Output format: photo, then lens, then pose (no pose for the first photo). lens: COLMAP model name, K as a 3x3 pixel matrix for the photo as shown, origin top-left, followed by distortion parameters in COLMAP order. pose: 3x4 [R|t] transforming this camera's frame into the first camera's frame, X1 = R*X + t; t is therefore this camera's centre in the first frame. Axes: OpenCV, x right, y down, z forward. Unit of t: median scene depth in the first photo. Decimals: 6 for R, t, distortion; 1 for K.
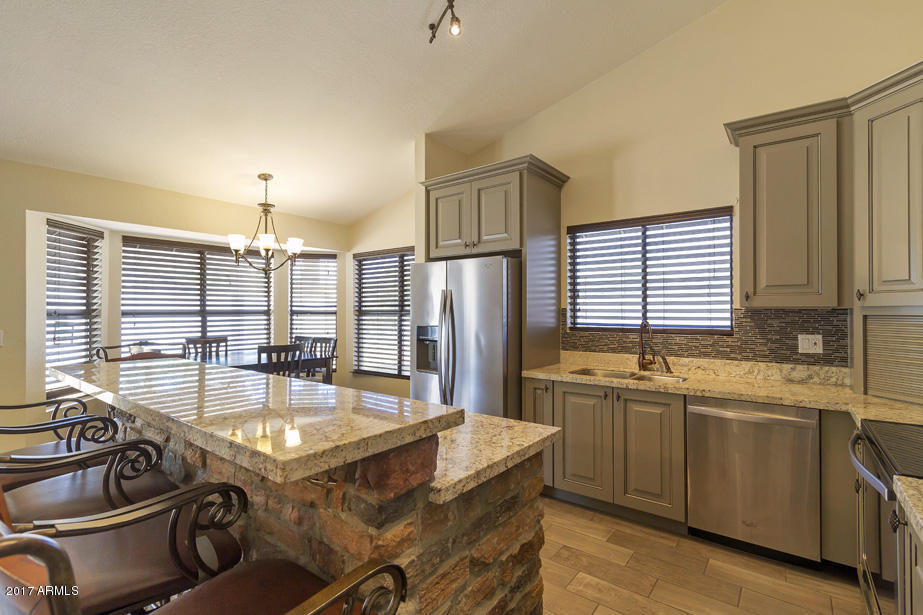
lens RADIAL K [[434.5, 0, 457.9], [0, 434.5, 309.0], [0, 0, 1]] dist [0.002945, -0.000199]
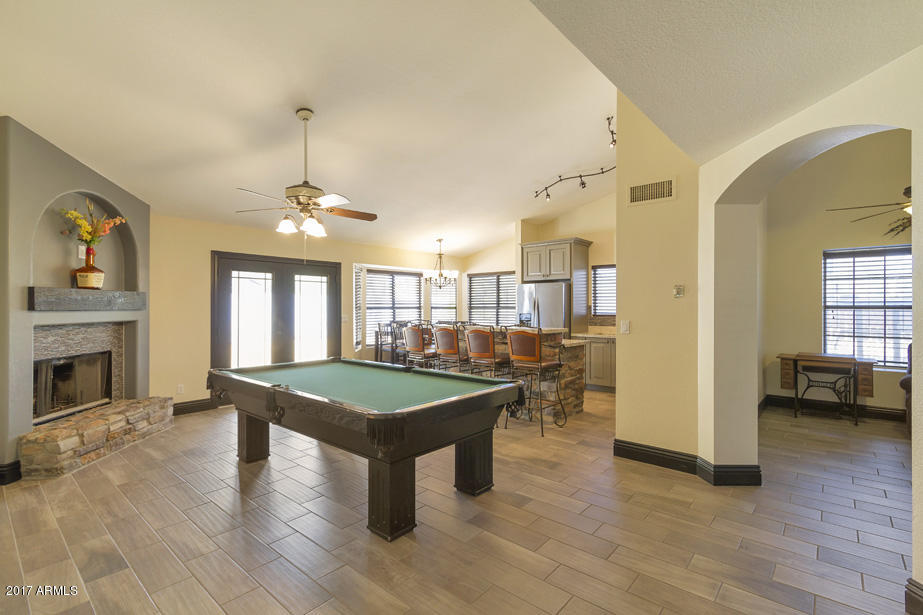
lens RADIAL K [[434.5, 0, 465.8], [0, 434.5, 305.5], [0, 0, 1]] dist [0.002945, -0.000199]
pose [[0.999271, 0.000557, -0.038183, -0.258834], [-0.000561, 1.000000, -0.000093, -0.001027], [0.038183, 0.000114, 0.999271, -1.050158]]
